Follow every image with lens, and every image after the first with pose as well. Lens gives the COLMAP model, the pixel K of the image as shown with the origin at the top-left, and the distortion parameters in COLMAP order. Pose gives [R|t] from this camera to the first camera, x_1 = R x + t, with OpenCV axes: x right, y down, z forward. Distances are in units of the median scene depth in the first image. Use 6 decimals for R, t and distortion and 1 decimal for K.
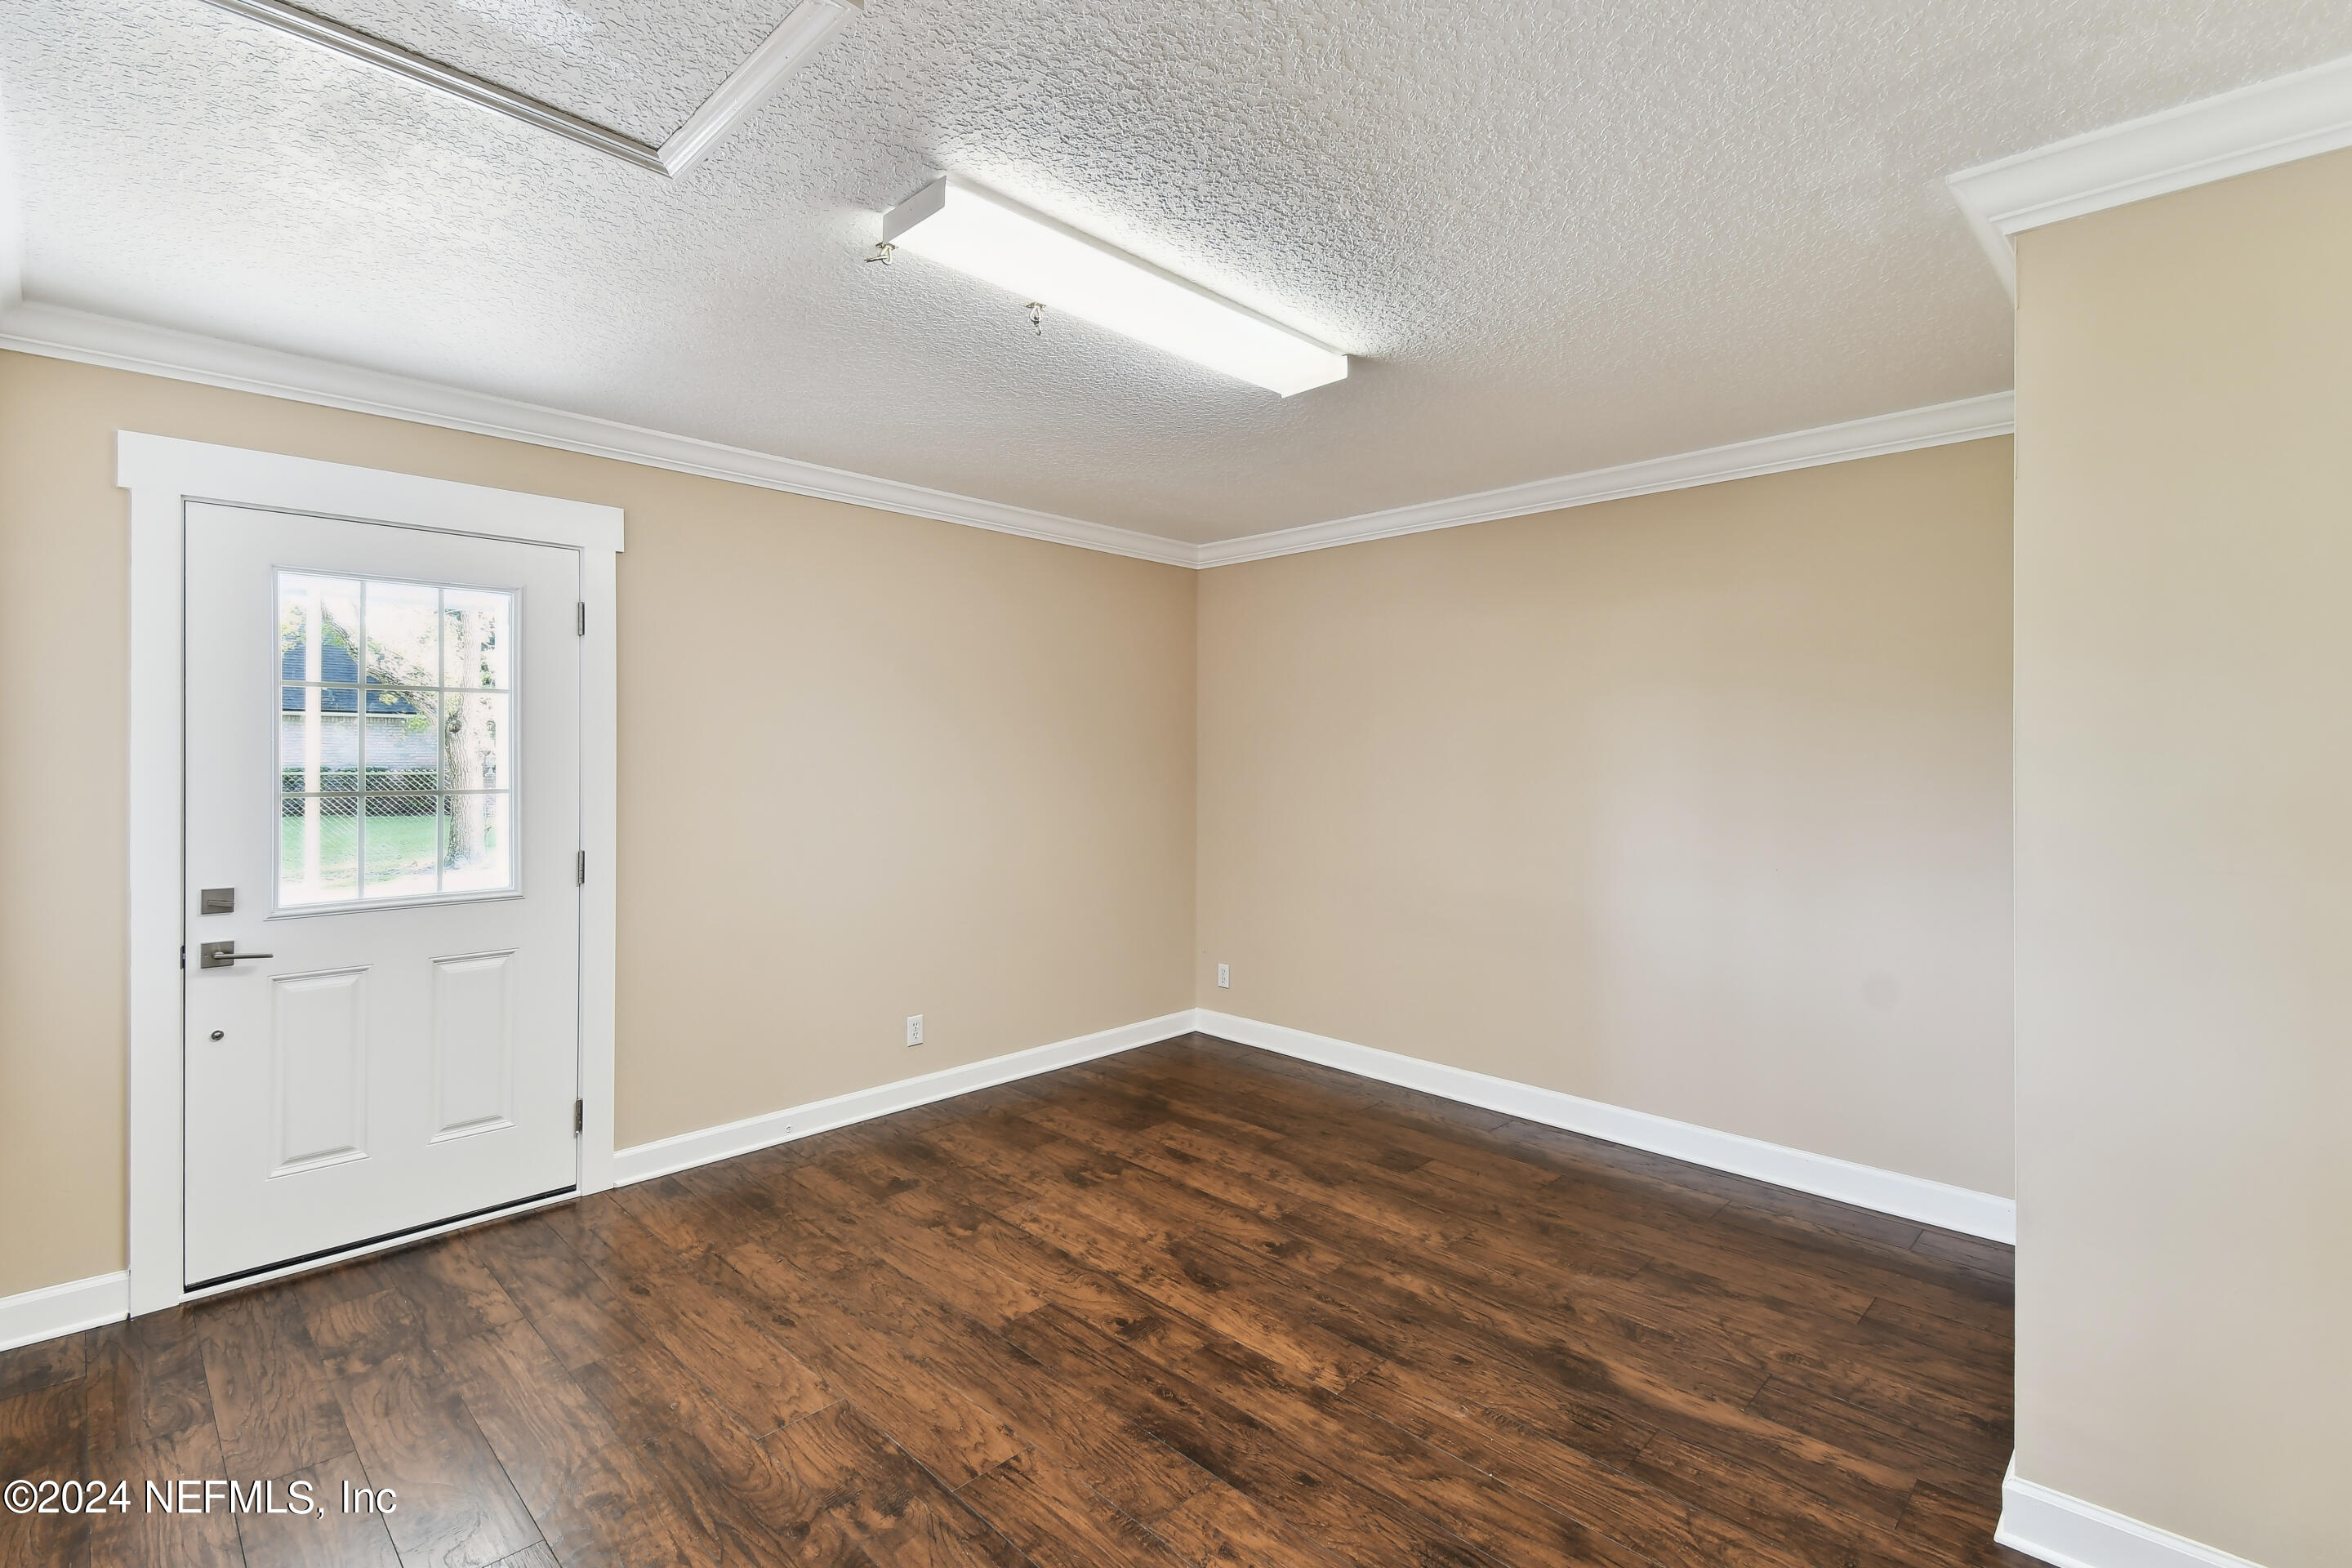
lens RADIAL K [[1005.4, 0, 1165.2], [0, 1005.4, 753.8], [0, 0, 1]] dist [0.014884, 0.000299]
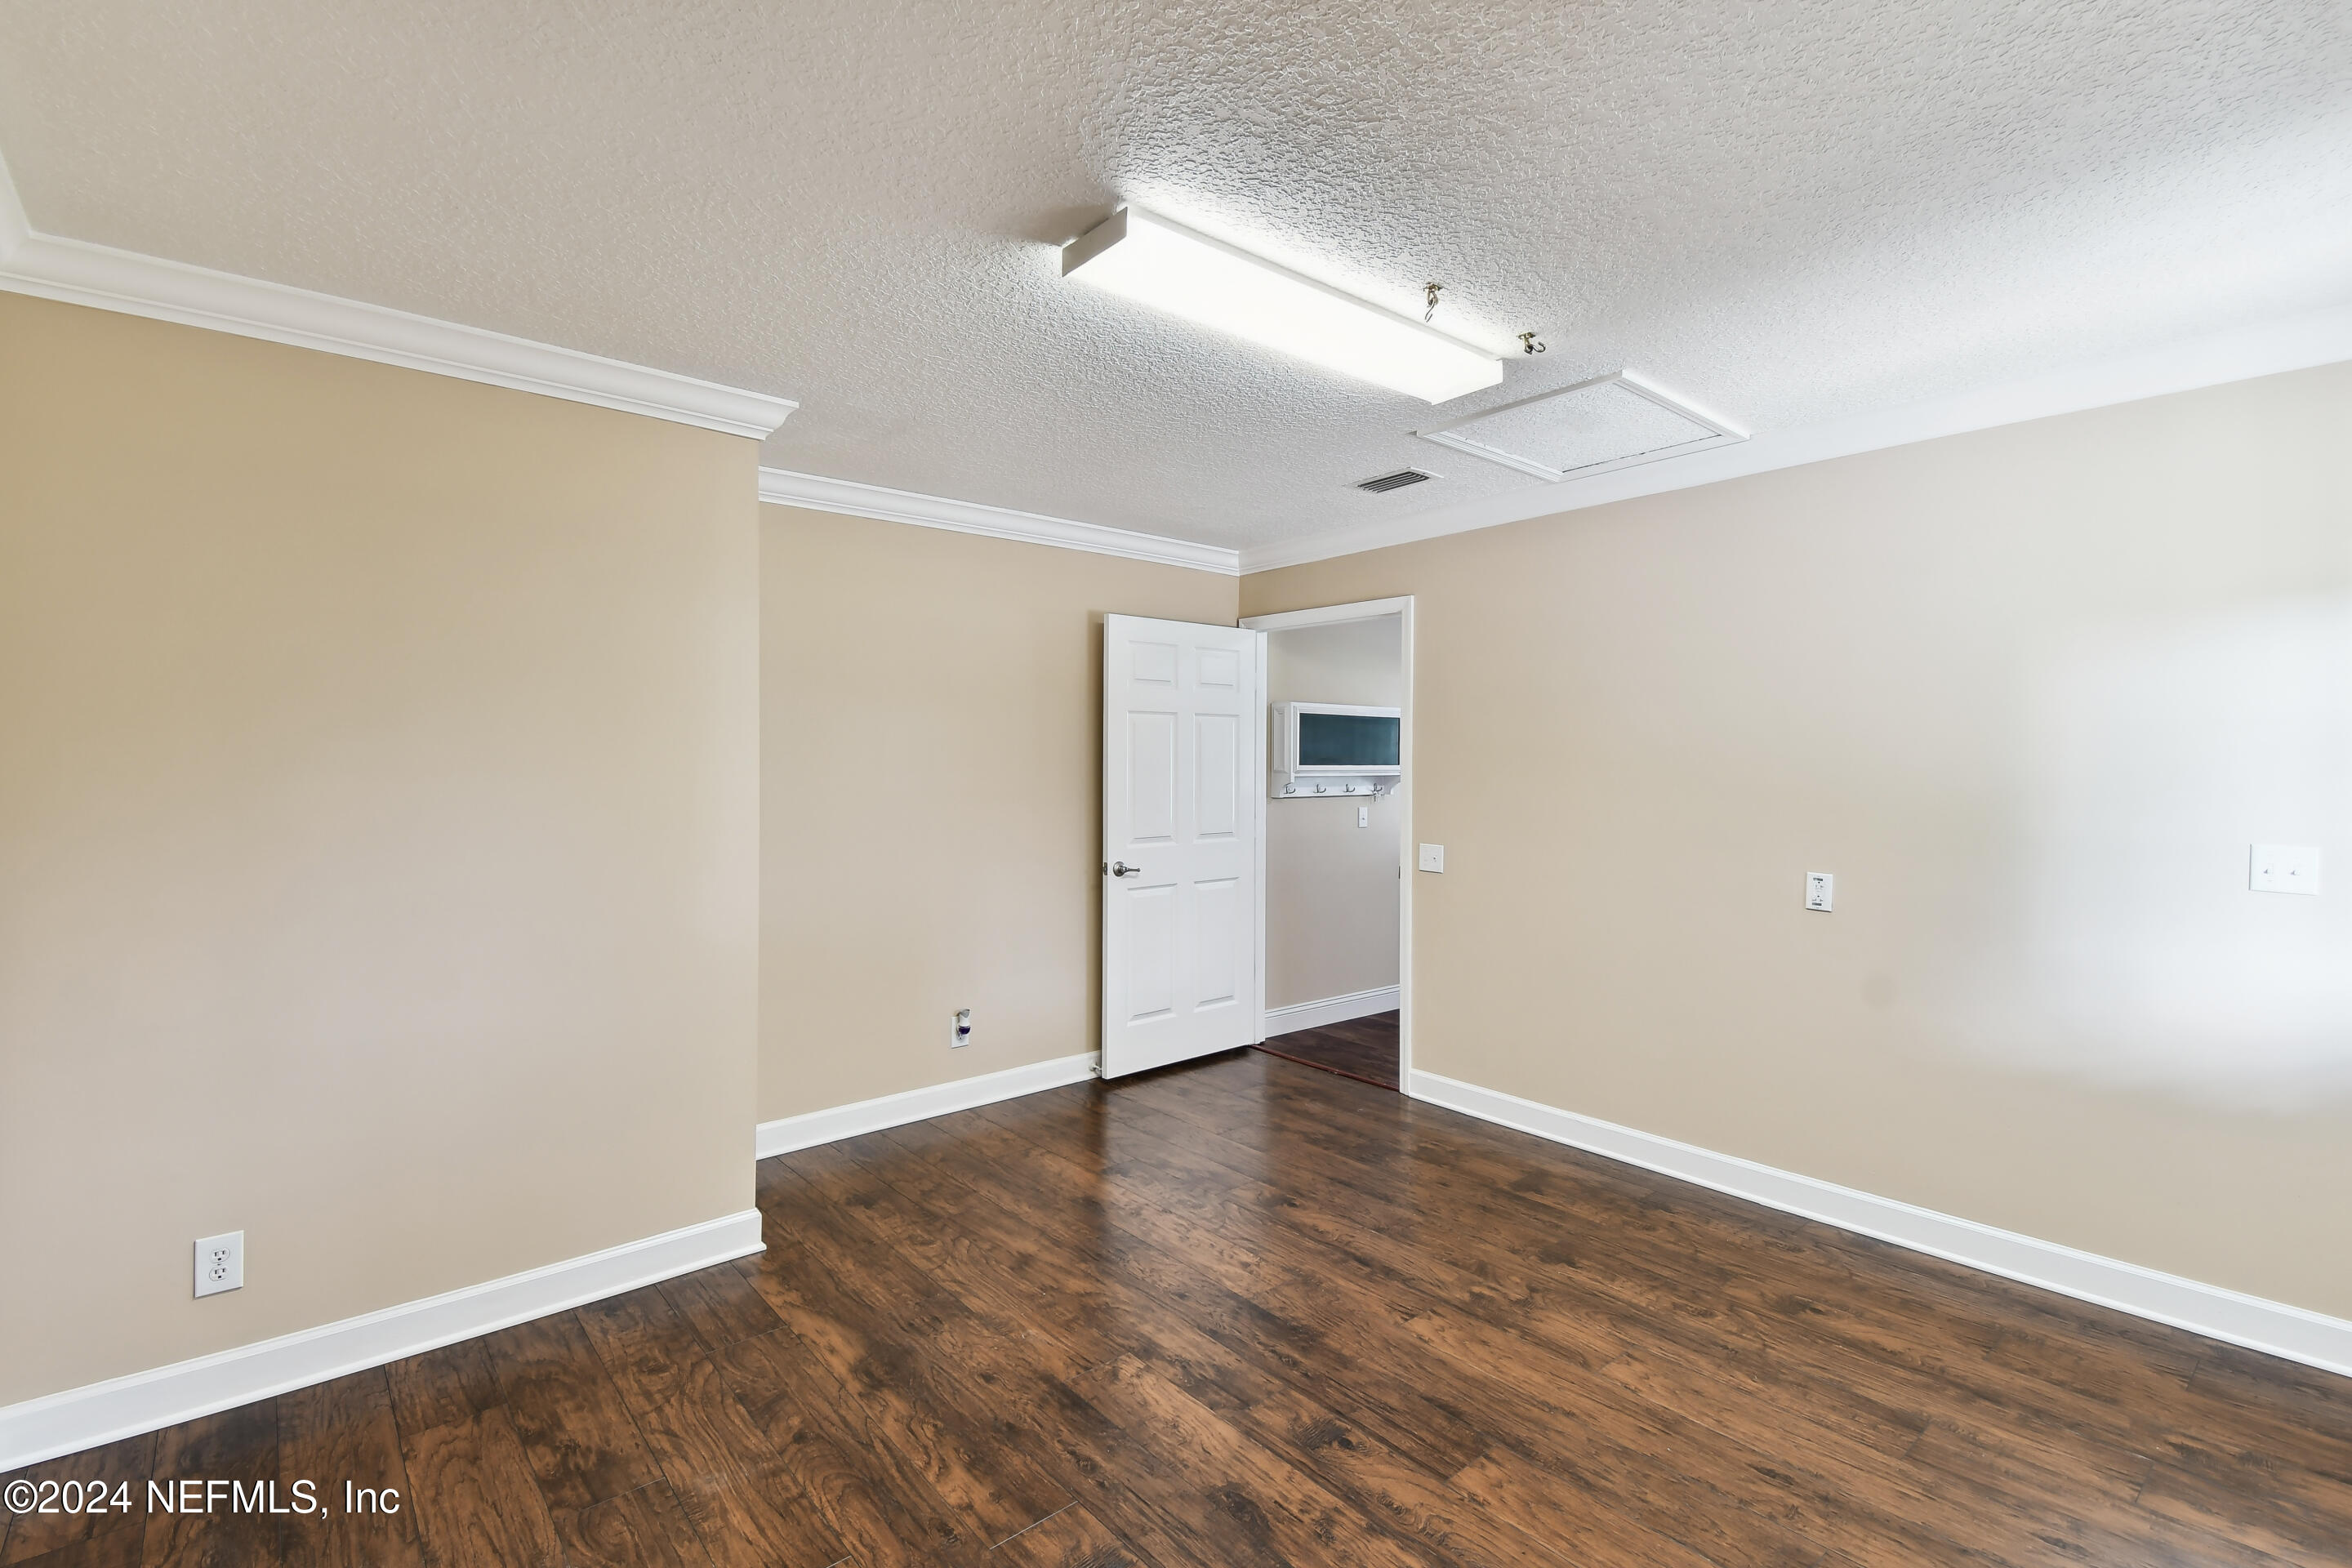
lens RADIAL K [[1044.5, 0, 1153.5], [0, 1044.5, 775.4], [0, 0, 1]] dist [0.048140, -0.028237]
pose [[-0.994956, -0.006283, 0.100118, 0.033252], [-0.005208, 0.999926, 0.010998, 0.000850], [-0.100179, 0.010421, -0.994915, 2.023742]]
